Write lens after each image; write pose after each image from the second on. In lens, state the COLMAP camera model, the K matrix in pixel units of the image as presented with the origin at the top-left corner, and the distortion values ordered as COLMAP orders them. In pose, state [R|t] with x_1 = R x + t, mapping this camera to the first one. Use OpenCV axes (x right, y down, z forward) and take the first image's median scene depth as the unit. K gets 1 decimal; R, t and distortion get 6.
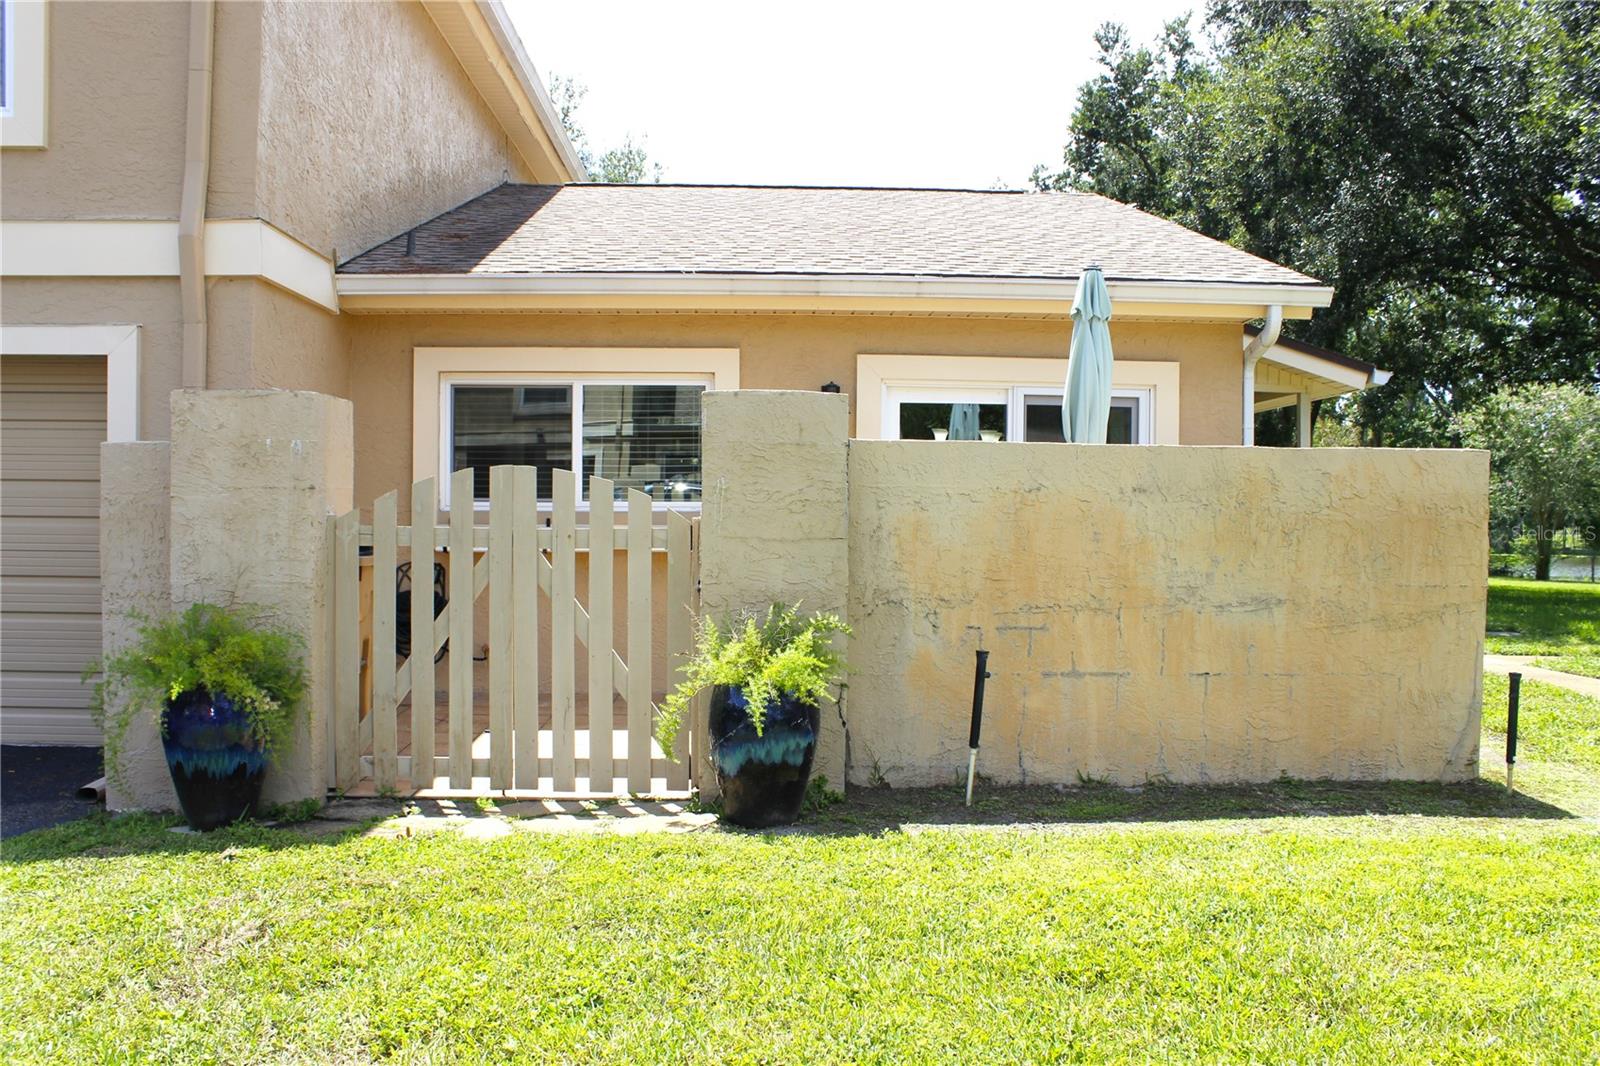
lens RADIAL K [[1338.7, 0, 787.5], [0, 1338.7, 539.4], [0, 0, 1]] dist [-0.164166, 0.151398]
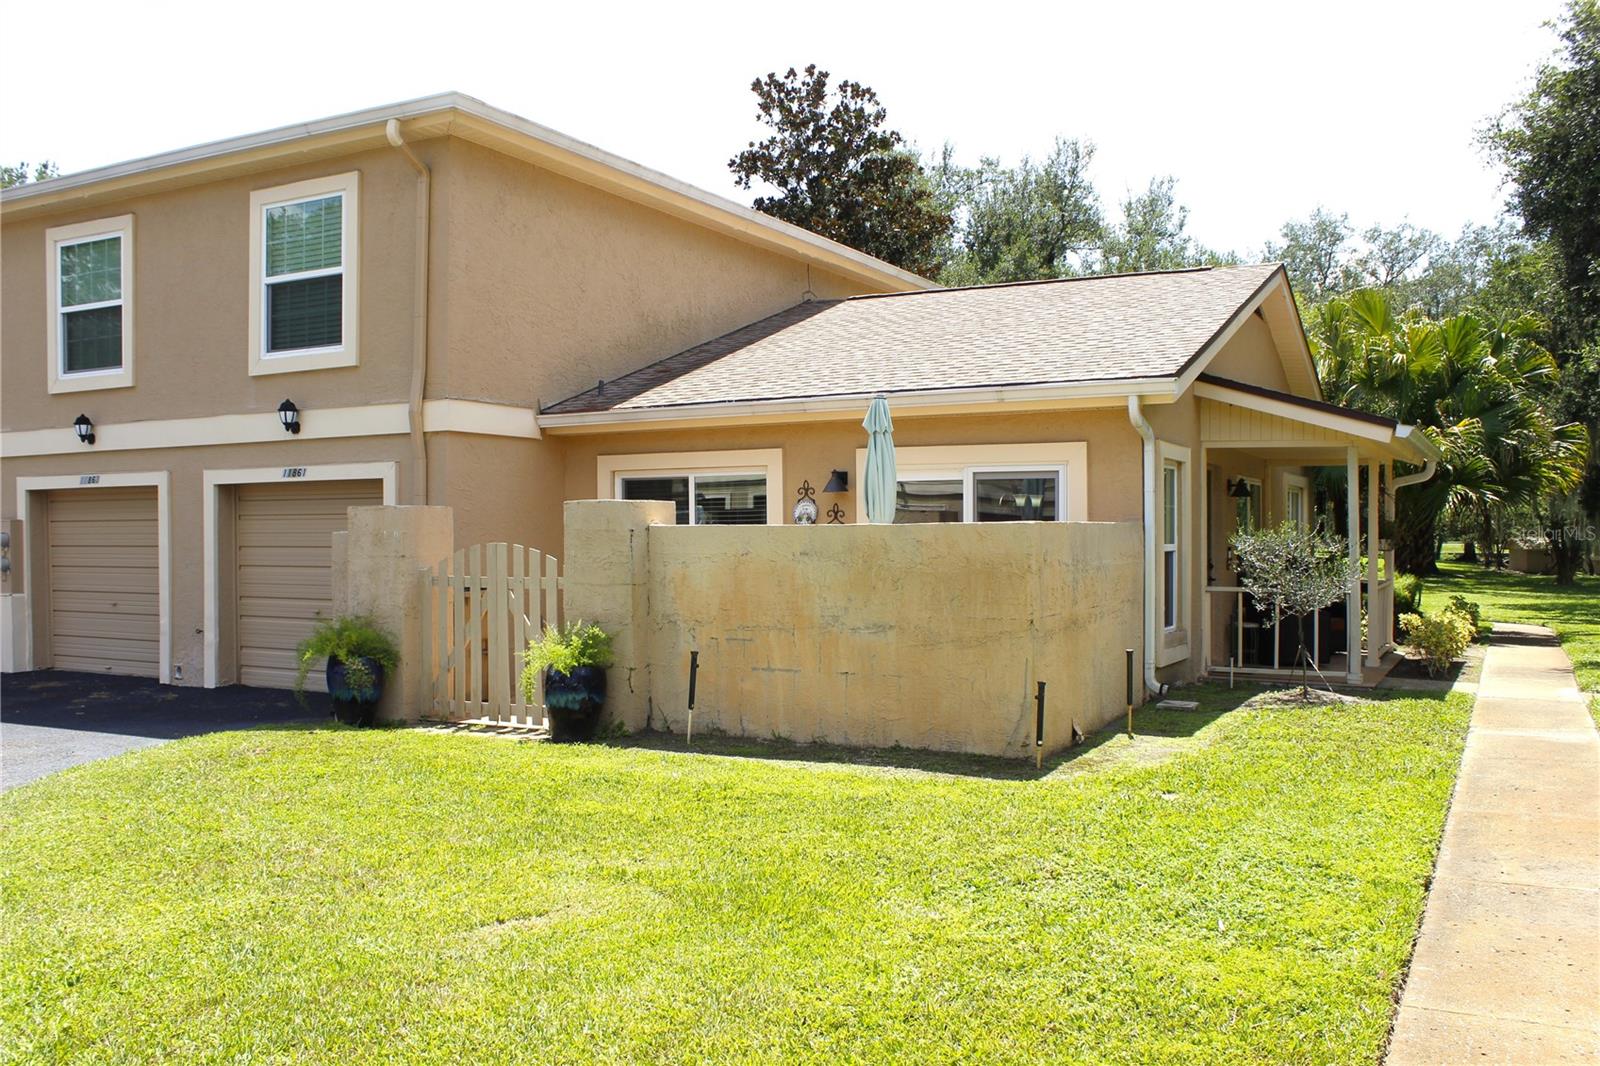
lens RADIAL K [[1385.6, 0, 800.0], [0, 1385.6, 533.0], [0, 0, 1]] dist [-0.131915, 0.165761]
pose [[0.870196, -0.014107, -0.492503, 1.067907], [0.001641, 0.999667, -0.025733, -0.019565], [0.492703, 0.021585, 0.869930, -0.433349]]
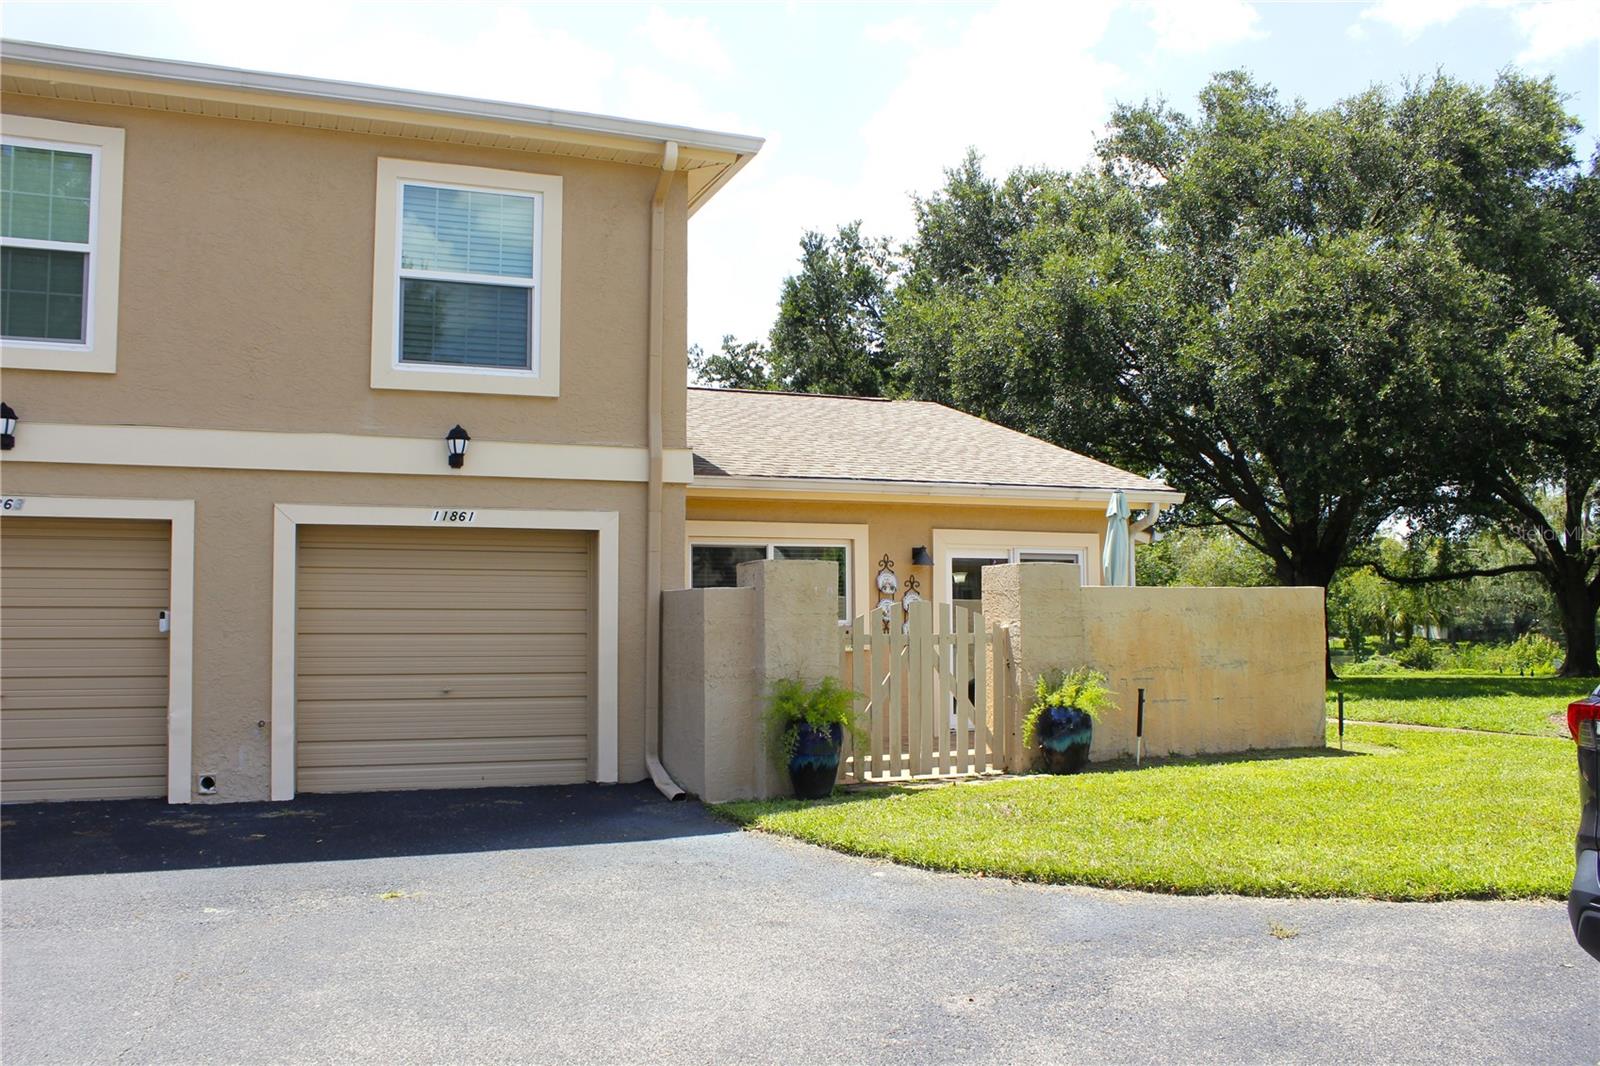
lens RADIAL K [[1307.1, 0, 800.0], [0, 1307.1, 533.0], [0, 0, 1]] dist [-0.104856, 0.006790]
pose [[0.935041, 0.009598, 0.354409, -1.003846], [0.023548, 0.995745, -0.089091, 0.009514], [-0.353756, 0.091650, 0.930837, -0.661570]]
